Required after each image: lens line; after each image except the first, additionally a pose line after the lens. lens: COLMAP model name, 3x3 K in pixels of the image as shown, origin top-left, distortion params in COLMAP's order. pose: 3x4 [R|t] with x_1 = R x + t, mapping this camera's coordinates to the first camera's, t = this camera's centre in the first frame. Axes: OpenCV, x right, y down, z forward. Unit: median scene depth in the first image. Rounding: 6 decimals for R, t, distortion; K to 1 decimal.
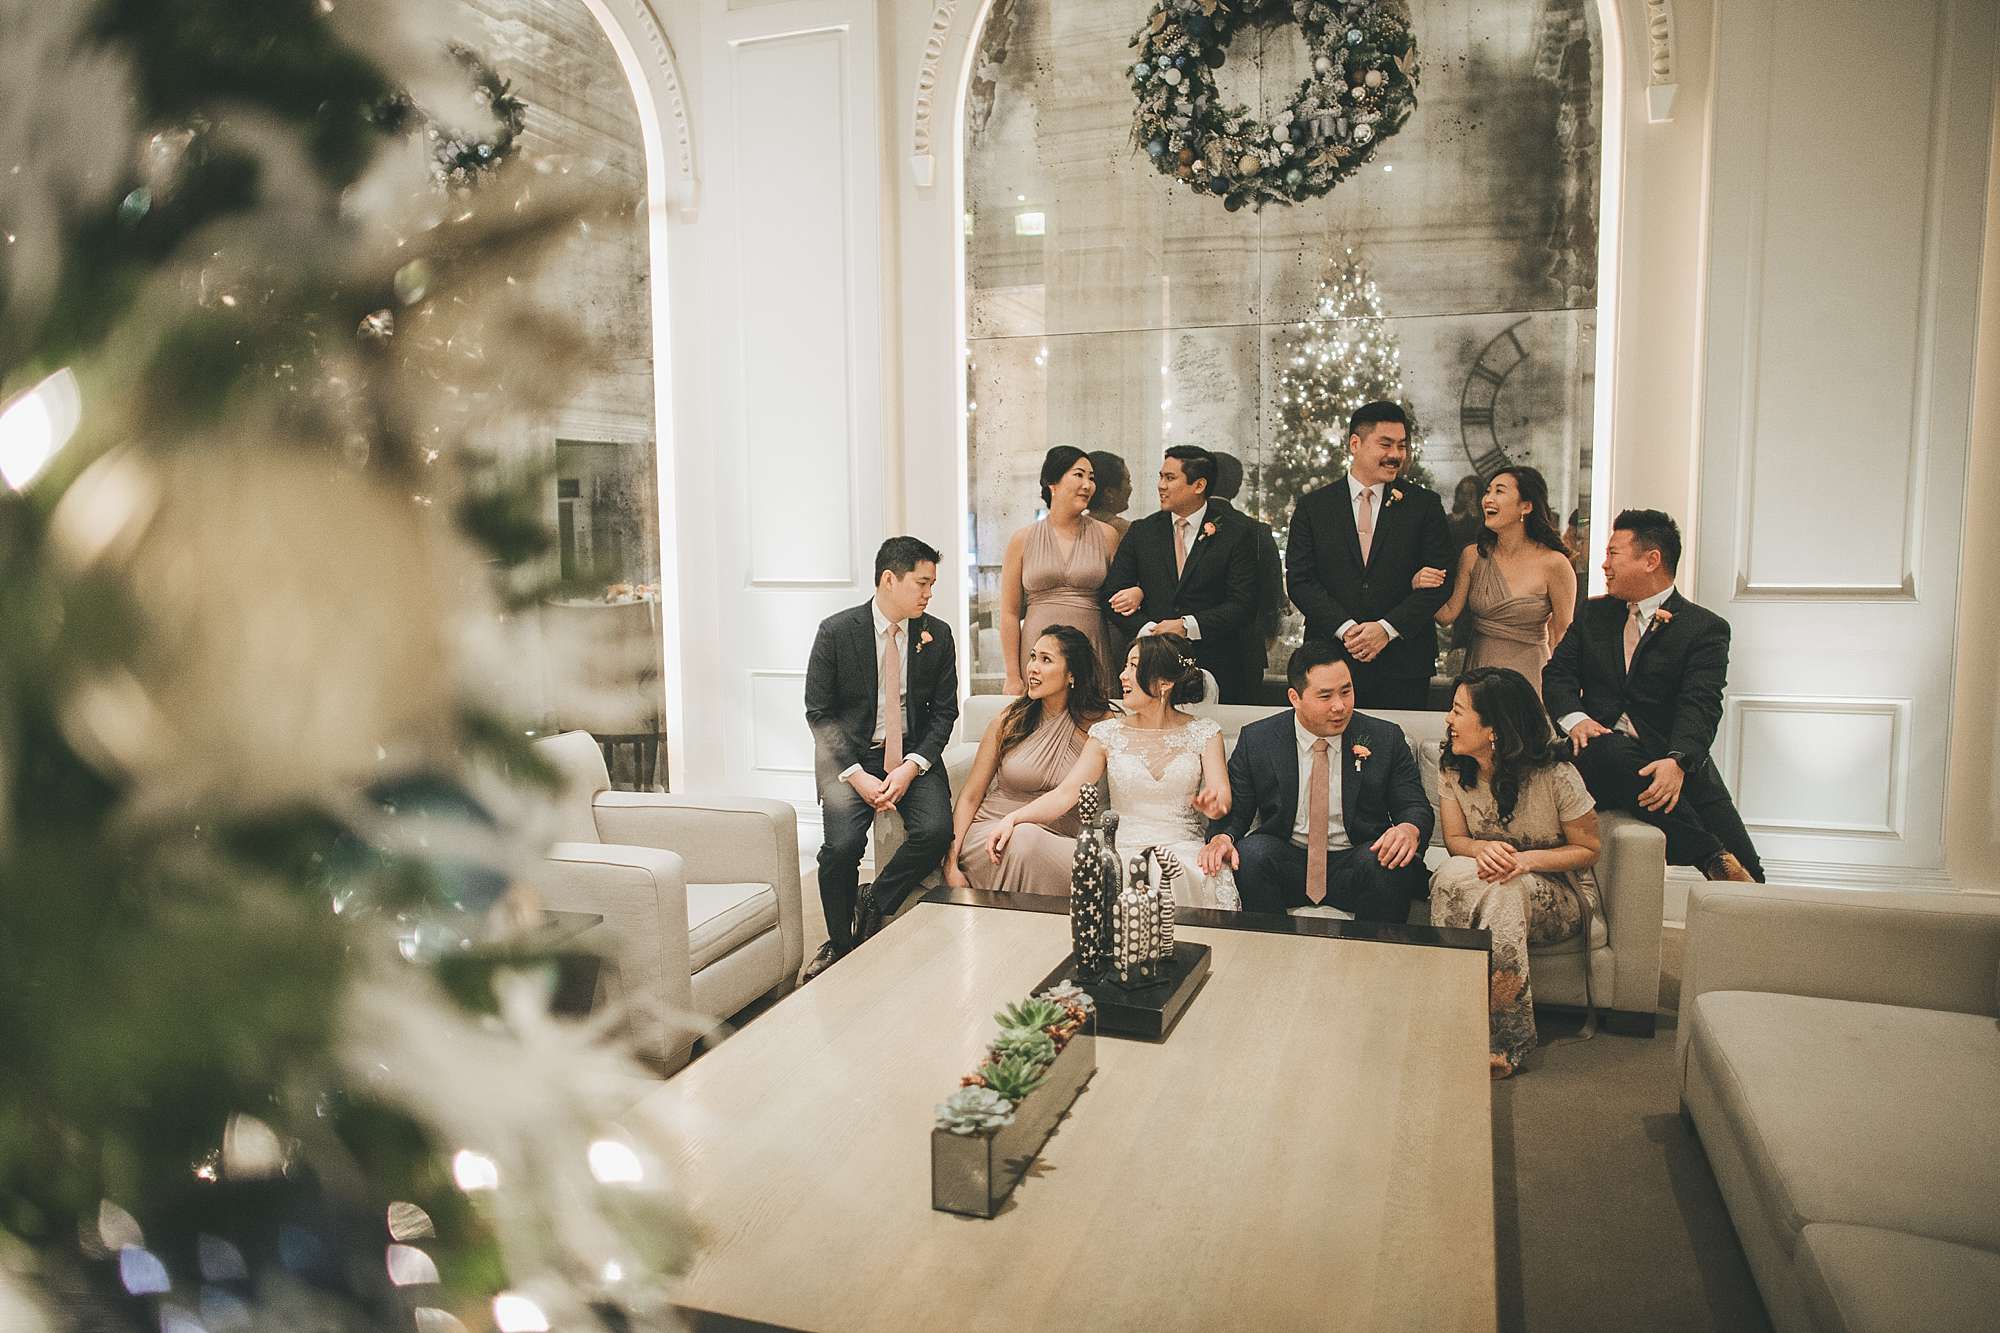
lens RADIAL K [[1342.7, 0, 996.0], [0, 1342.7, 666.2], [0, 0, 1]] dist [-0.031605, 0.010375]
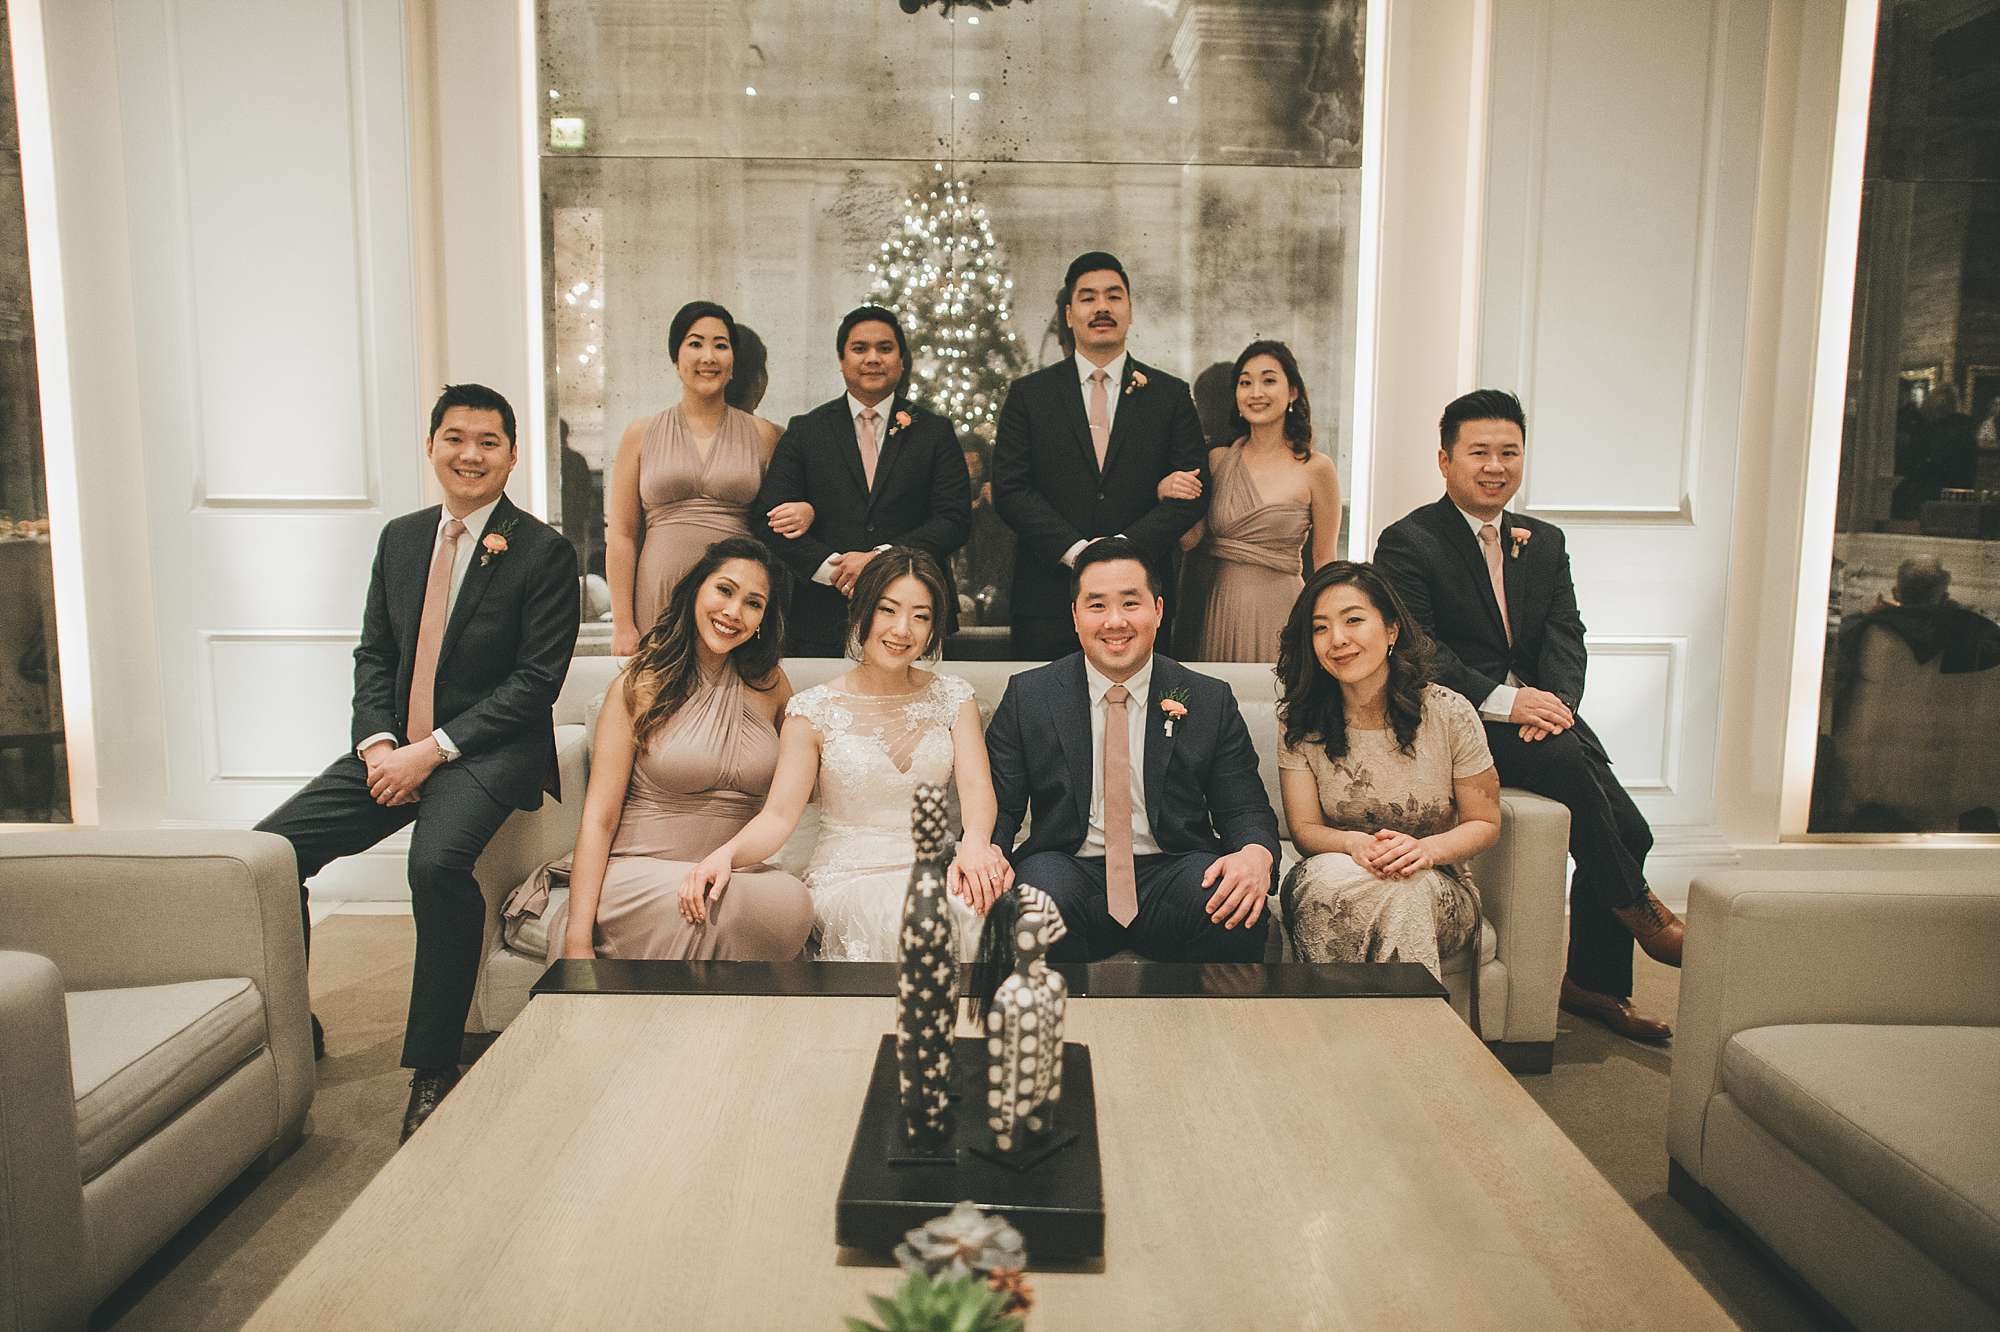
lens RADIAL K [[1342.7, 0, 998.6], [0, 1342.7, 673.7], [0, 0, 1]] dist [-0.031605, 0.010375]
pose [[0.937690, -0.025441, 0.346539, -0.052953], [0.019036, 0.999580, 0.021873, 0.020956], [-0.346950, -0.013913, 0.937781, 0.310303]]
